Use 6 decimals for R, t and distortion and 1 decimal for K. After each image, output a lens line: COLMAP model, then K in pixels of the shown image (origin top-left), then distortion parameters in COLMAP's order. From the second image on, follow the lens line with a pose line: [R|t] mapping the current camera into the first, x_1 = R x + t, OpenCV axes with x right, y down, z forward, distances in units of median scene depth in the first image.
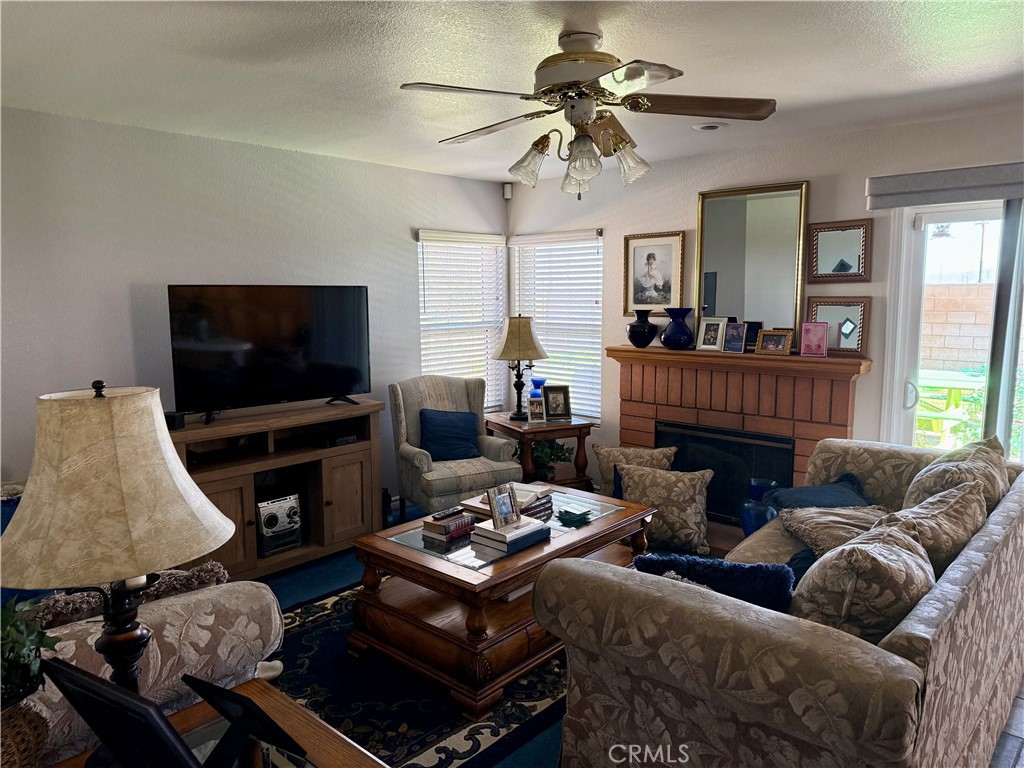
lens RADIAL K [[724.8, 0, 518.2], [0, 724.8, 382.4], [0, 0, 1]] dist [0.137993, -0.206658]
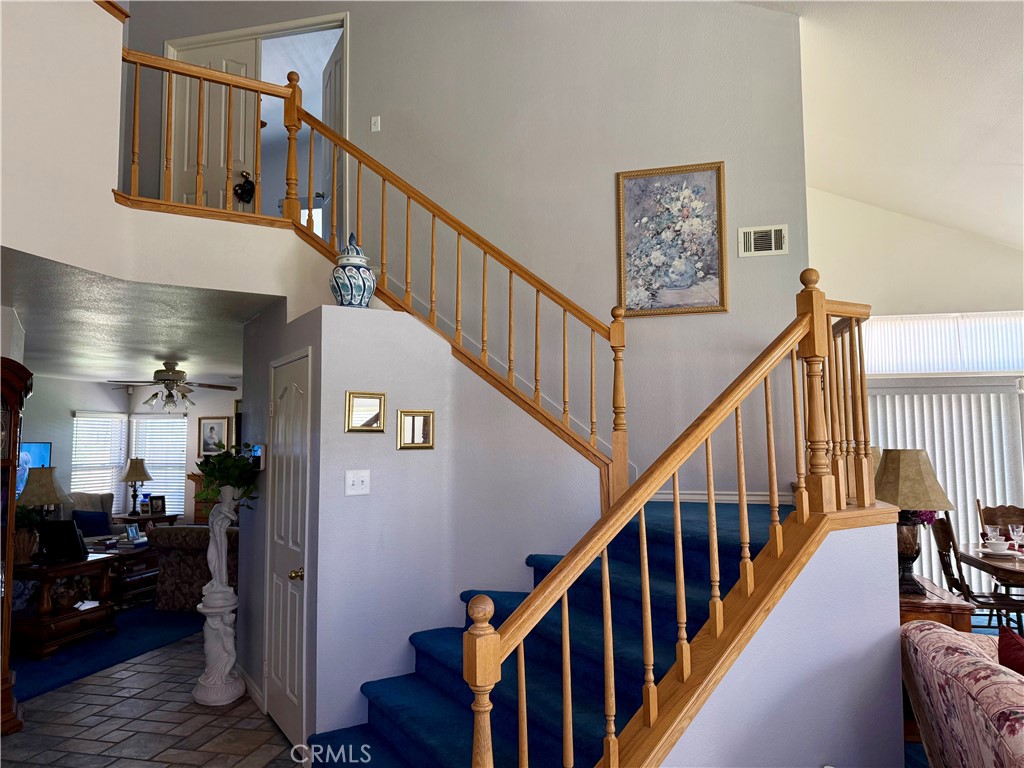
lens RADIAL K [[739.6, 0, 517.9], [0, 739.6, 381.5], [0, 0, 1]] dist [0.003956, -0.002705]
pose [[0.875996, 0.041855, 0.480499, -0.062044], [0.060868, 0.978669, -0.196219, 0.147365], [-0.478462, 0.201135, 0.854763, -1.126615]]
